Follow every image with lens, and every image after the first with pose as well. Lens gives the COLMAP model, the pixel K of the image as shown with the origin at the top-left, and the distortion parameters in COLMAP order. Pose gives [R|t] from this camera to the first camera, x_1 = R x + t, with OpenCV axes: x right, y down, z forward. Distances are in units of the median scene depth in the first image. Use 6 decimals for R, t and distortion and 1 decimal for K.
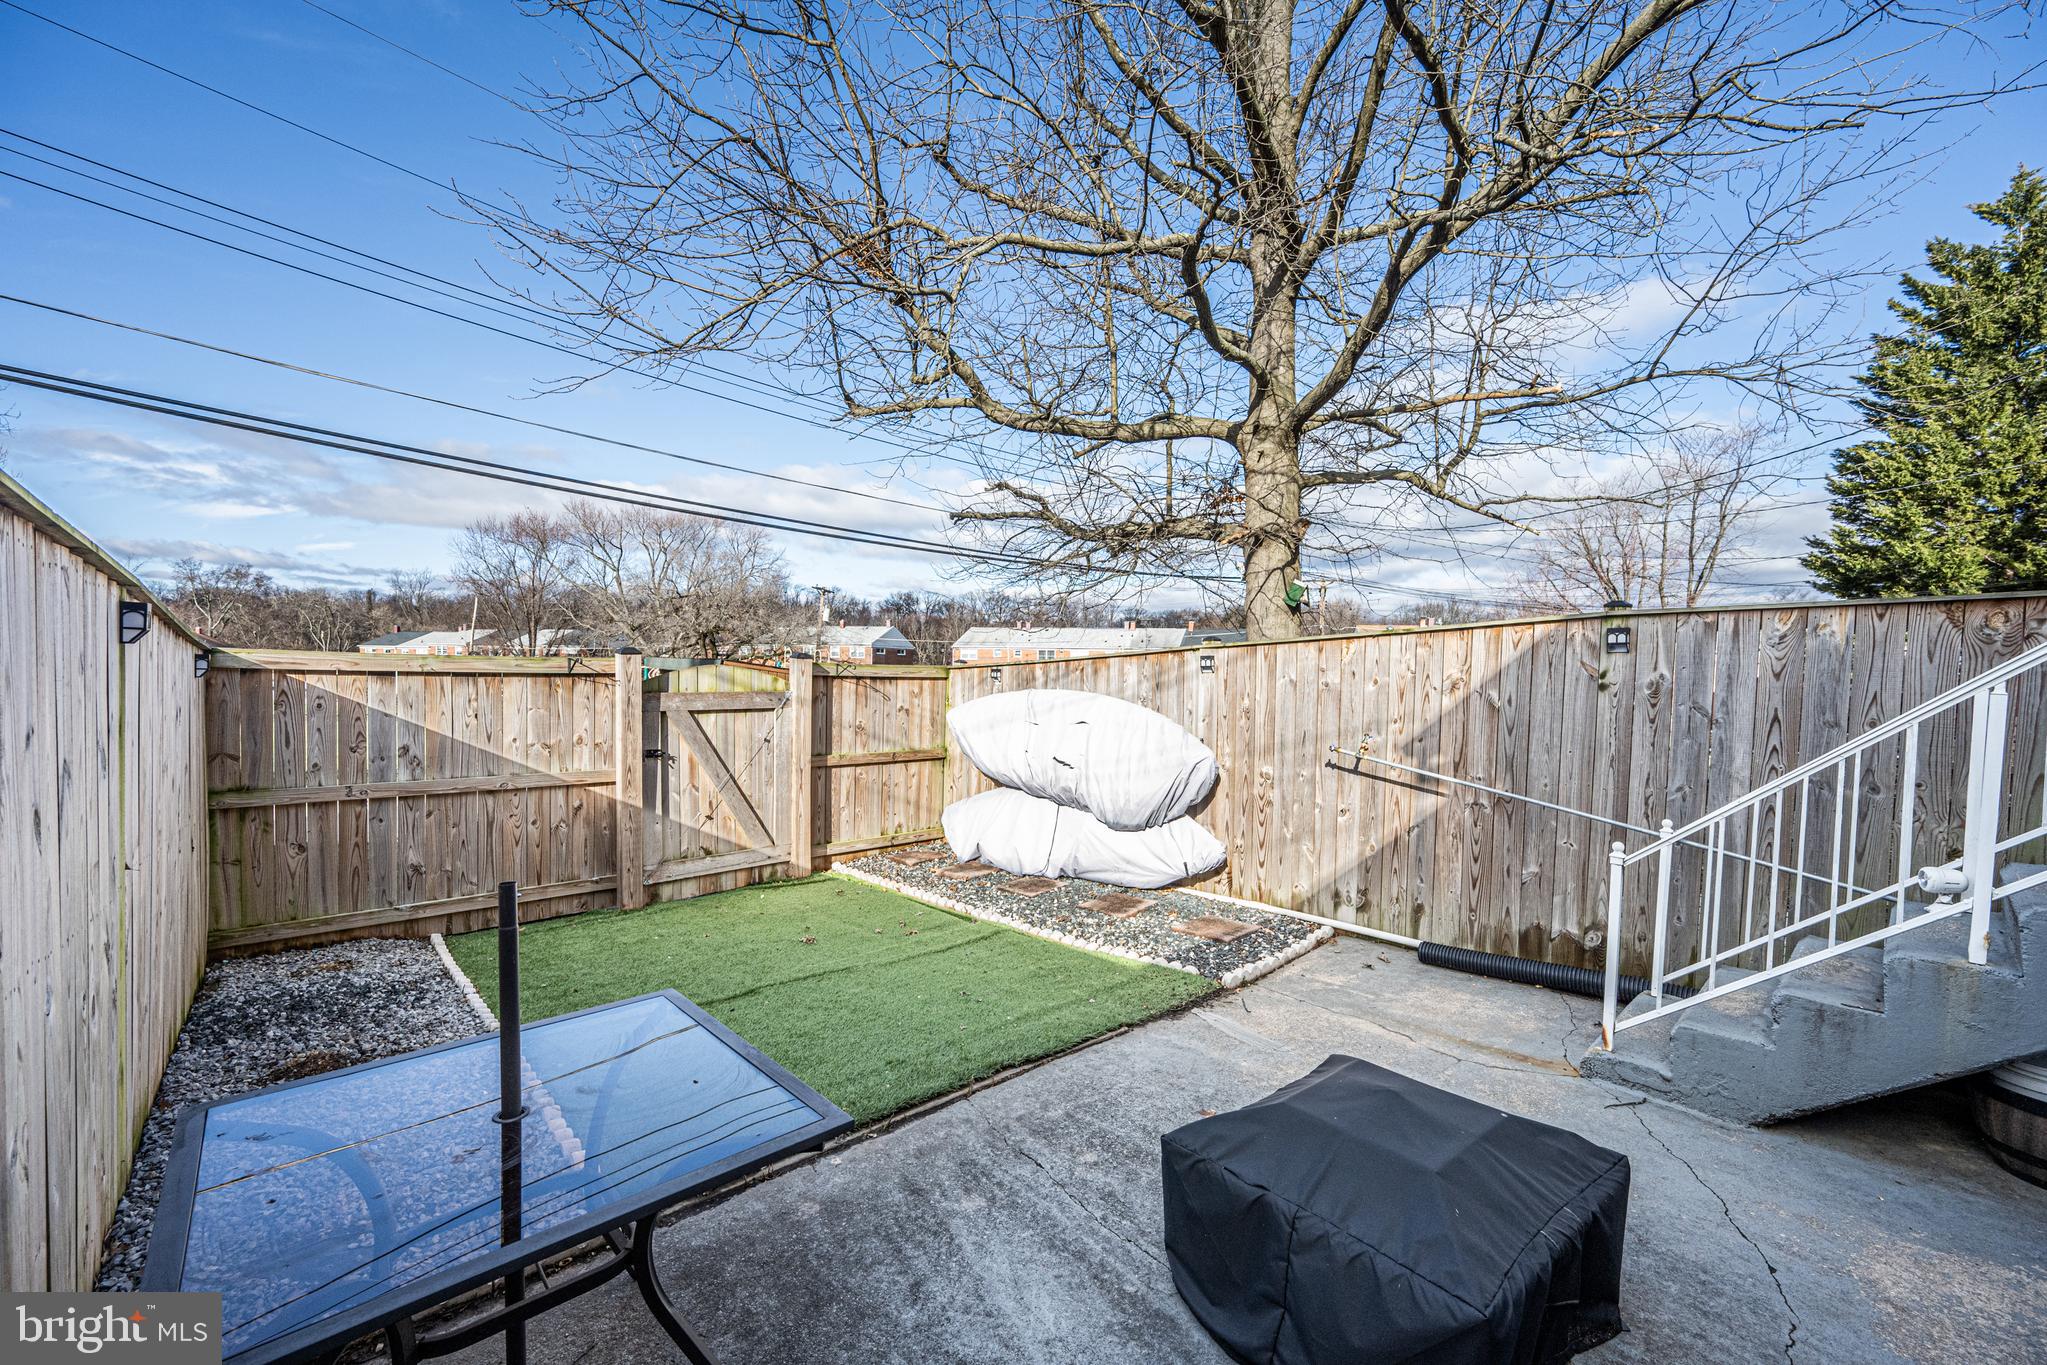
lens RADIAL K [[817.1, 0, 1024.2], [0, 817.1, 693.8], [0, 0, 1]] dist [0.000040, -0.000119]
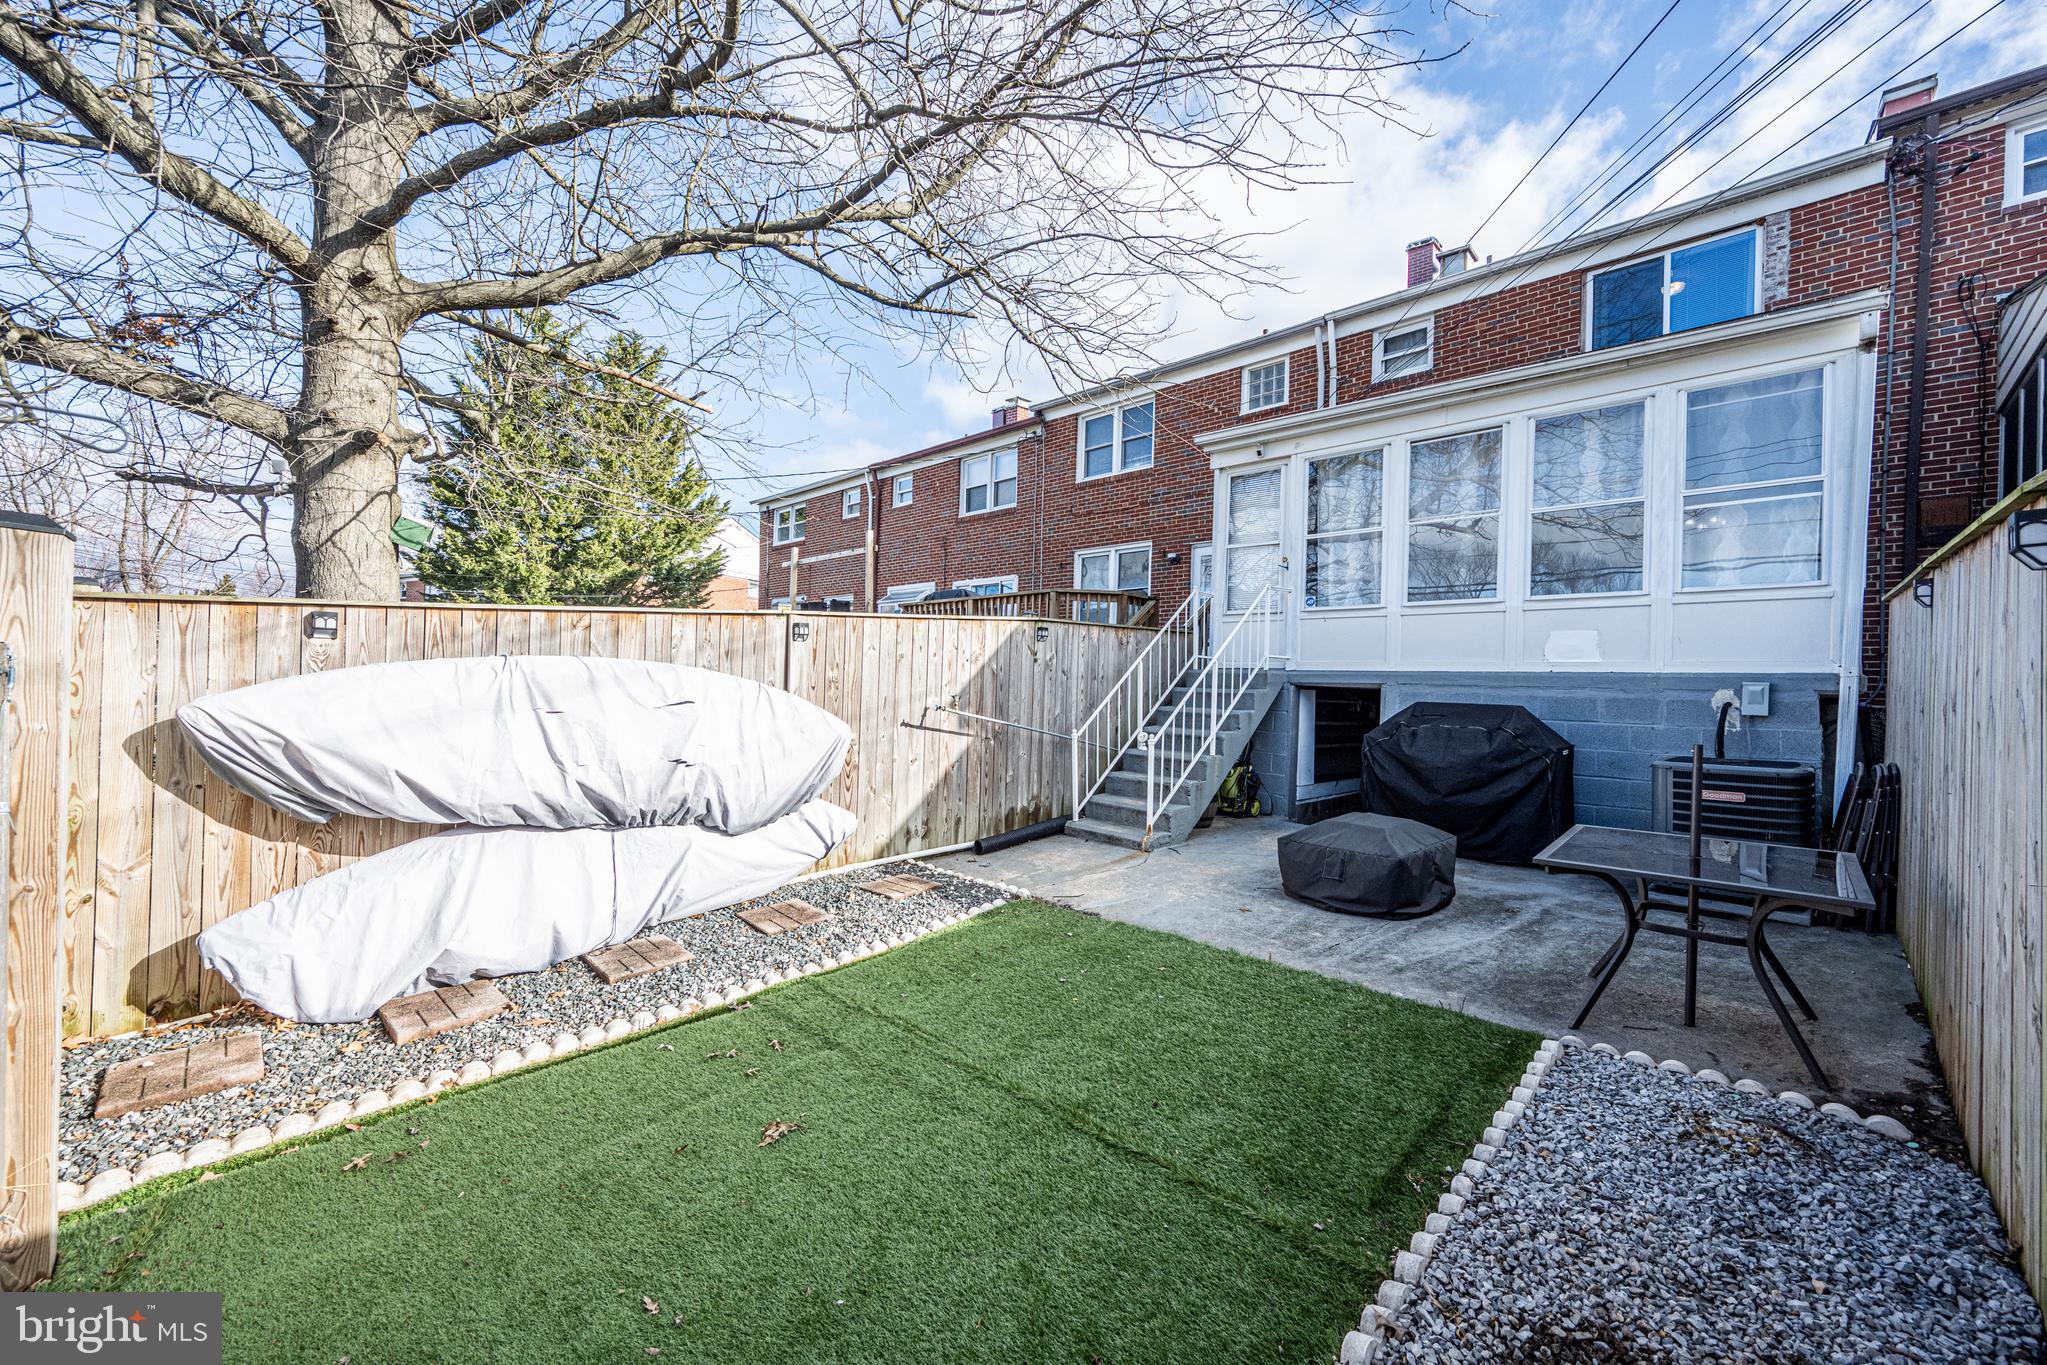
lens RADIAL K [[822.1, 0, 1025.6], [0, 822.1, 686.2], [0, 0, 1]] dist [0.006717, -0.000085]
pose [[-0.076187, -0.018523, 0.996921, -0.927716], [0.007180, 0.999791, 0.019125, 0.011351], [-0.997068, 0.008615, -0.076038, 1.025901]]
